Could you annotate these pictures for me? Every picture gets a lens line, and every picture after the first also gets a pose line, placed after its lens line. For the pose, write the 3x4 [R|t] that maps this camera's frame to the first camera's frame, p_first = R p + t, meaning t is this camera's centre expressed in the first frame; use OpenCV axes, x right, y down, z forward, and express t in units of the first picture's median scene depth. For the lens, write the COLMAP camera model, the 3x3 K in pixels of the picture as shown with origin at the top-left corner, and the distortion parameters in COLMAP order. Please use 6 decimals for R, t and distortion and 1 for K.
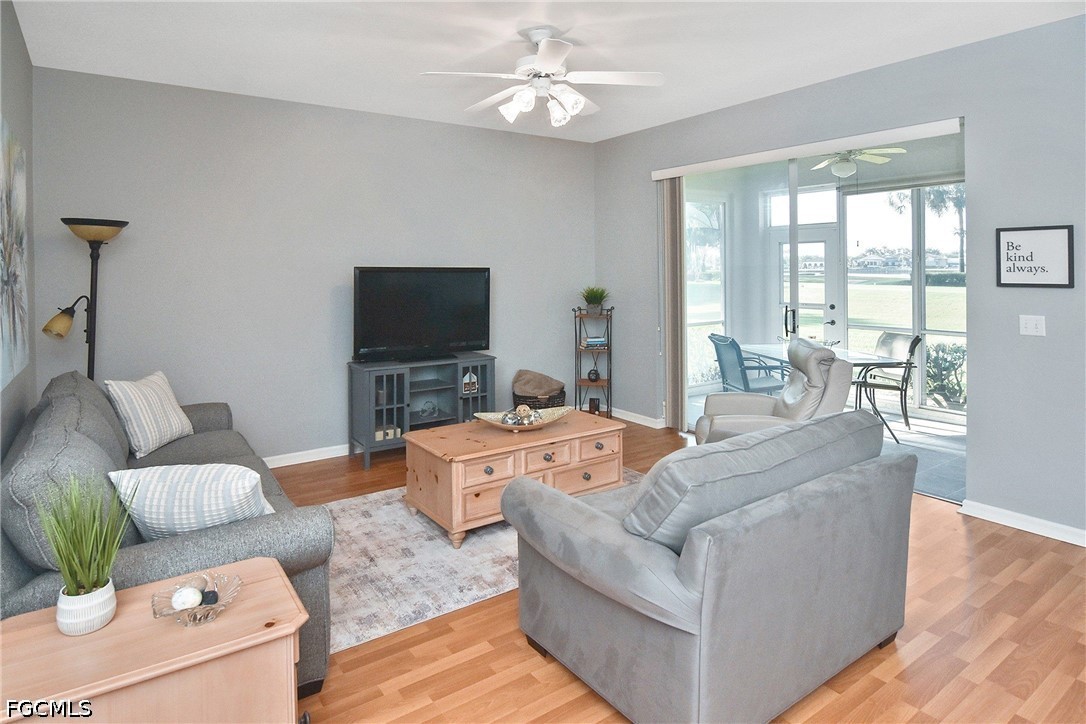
lens RADIAL K [[599.4, 0, 542.6], [0, 599.4, 268.0], [0, 0, 1]] dist [-0.000266, 0.000289]
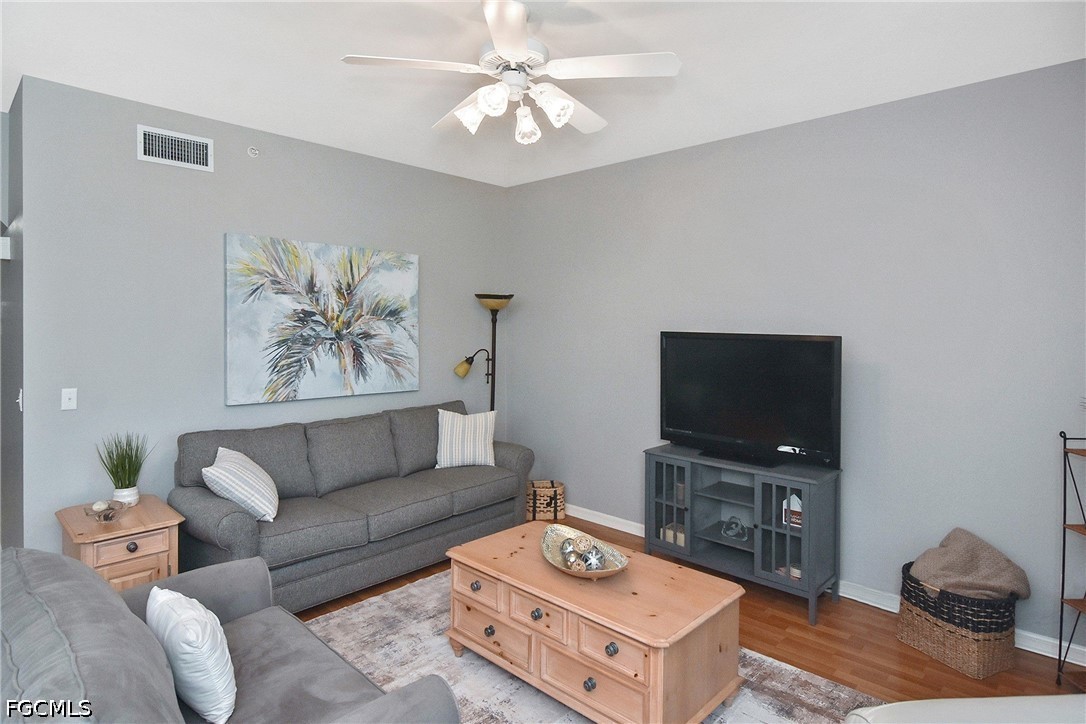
lens RADIAL K [[627.1, 0, 541.0], [0, 627.1, 329.2], [0, 0, 1]] dist [-0.002501, -0.000418]
pose [[0.205366, 0.017101, -0.978536, 0.595674], [-0.005160, 0.999852, 0.016391, -0.021367], [0.978672, 0.001683, 0.205424, 0.715503]]
